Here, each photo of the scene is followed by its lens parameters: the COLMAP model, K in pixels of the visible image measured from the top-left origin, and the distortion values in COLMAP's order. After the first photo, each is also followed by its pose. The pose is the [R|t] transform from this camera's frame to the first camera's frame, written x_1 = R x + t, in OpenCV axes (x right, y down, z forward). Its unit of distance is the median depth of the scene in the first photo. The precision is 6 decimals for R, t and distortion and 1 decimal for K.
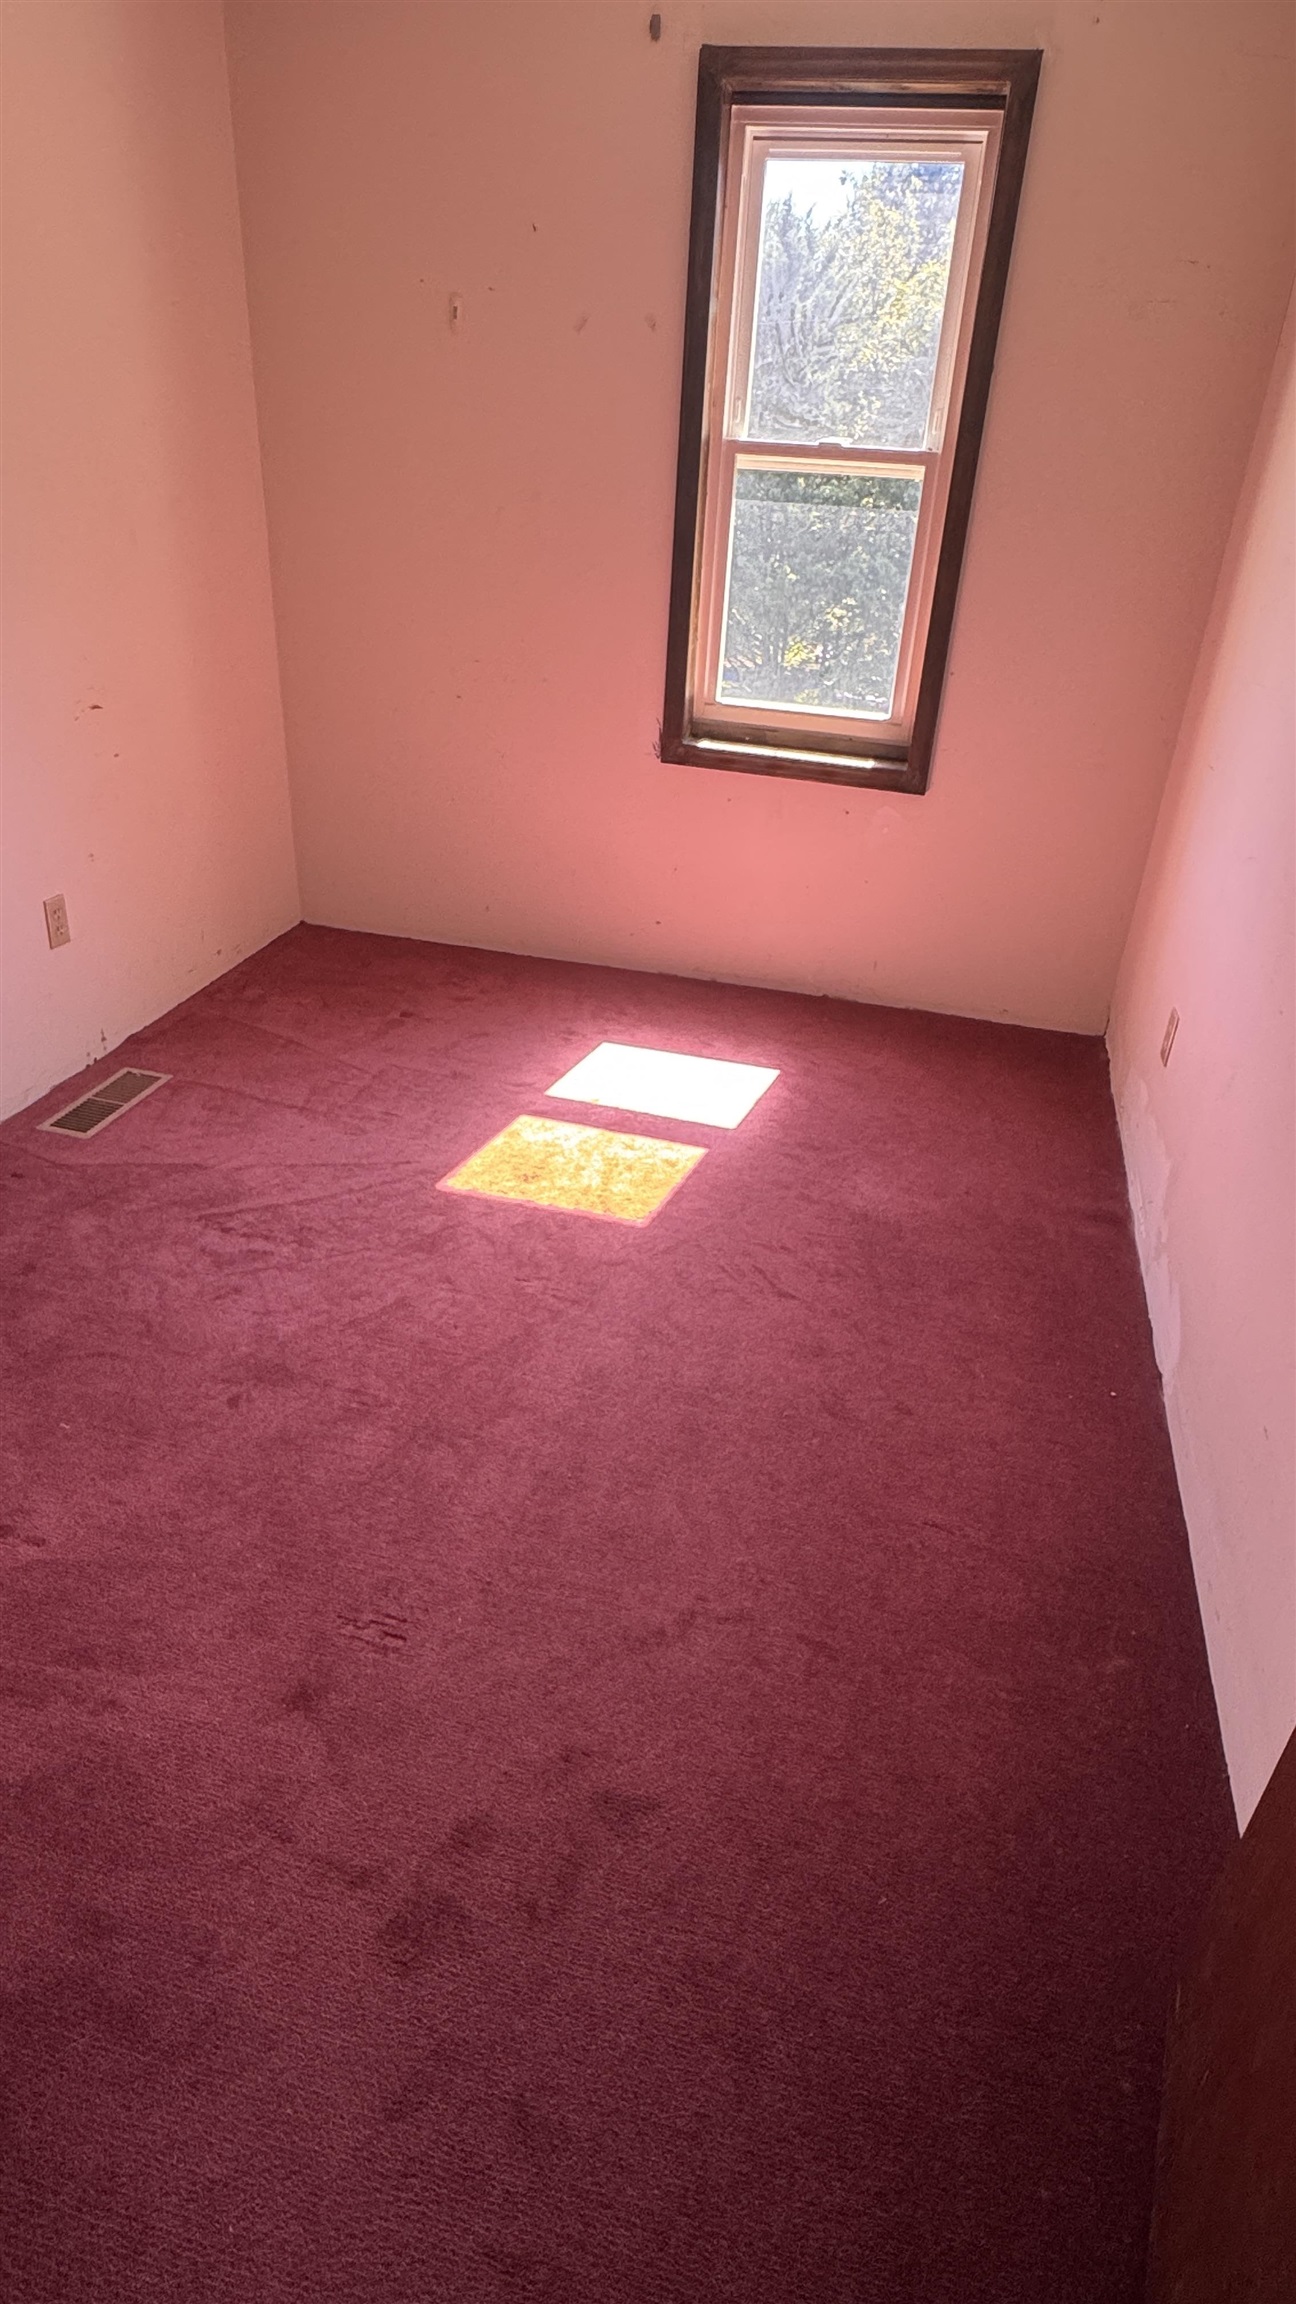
lens RADIAL K [[1238.4, 0, 667.8], [0, 1238.4, 1169.3], [0, 0, 1]] dist [0.001367, -0.000539]
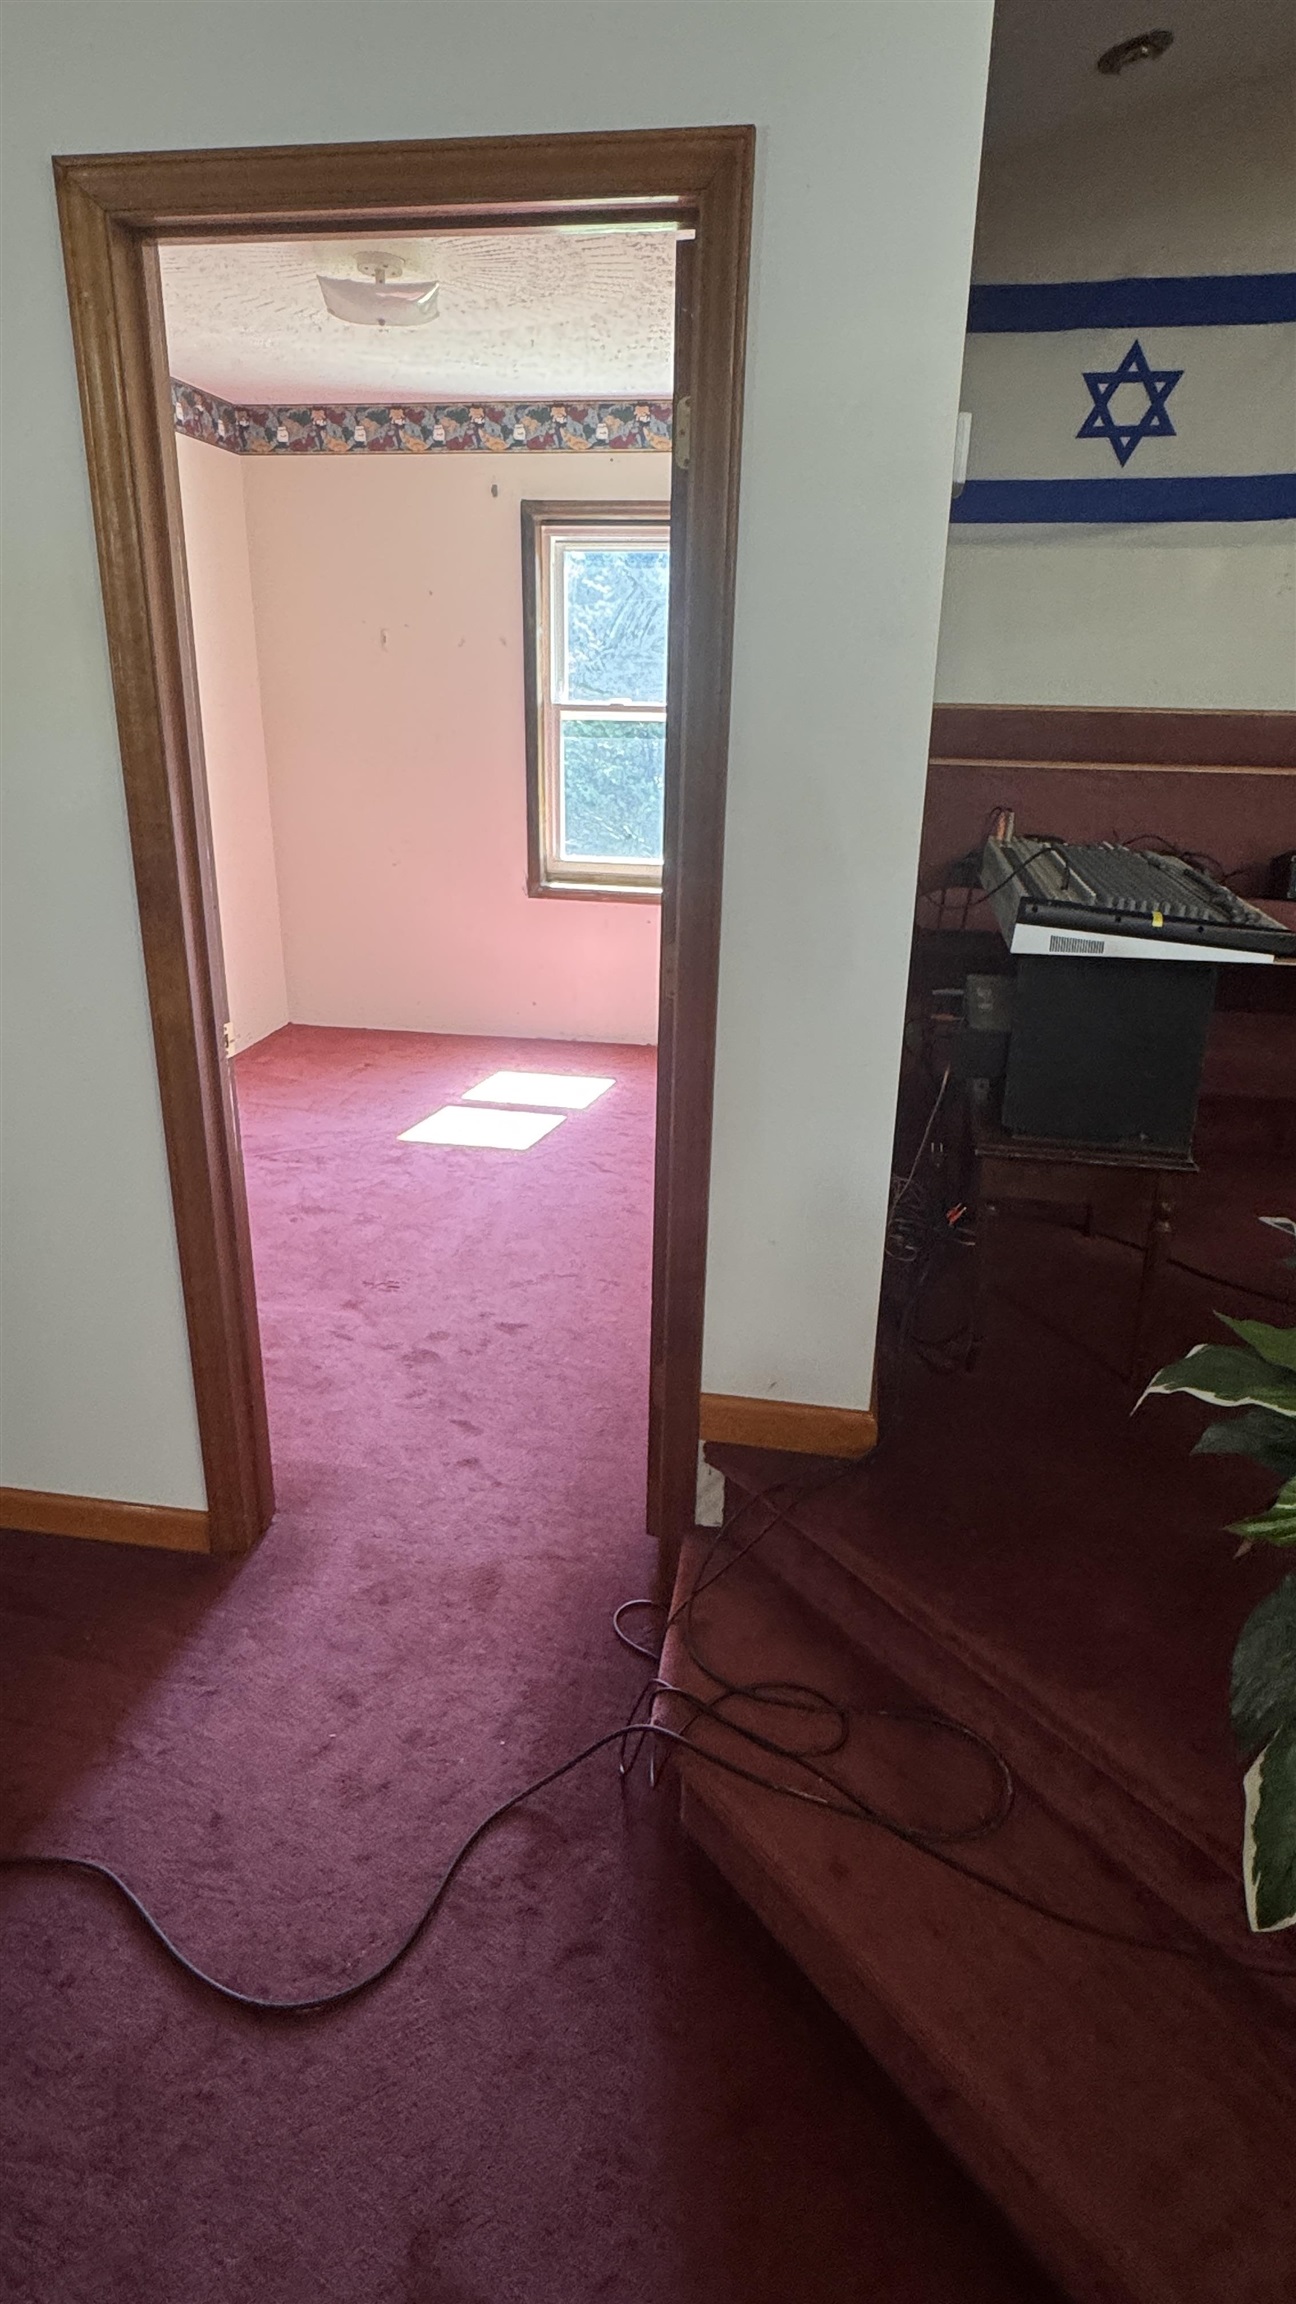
lens RADIAL K [[1270.9, 0, 671.7], [0, 1270.9, 1213.0], [0, 0, 1]] dist [-0.004441, 0.003612]
pose [[0.996218, -0.063903, 0.058875, 0.068054], [0.071302, 0.988465, -0.133618, 0.353763], [-0.049658, 0.137310, 0.989283, -0.652088]]
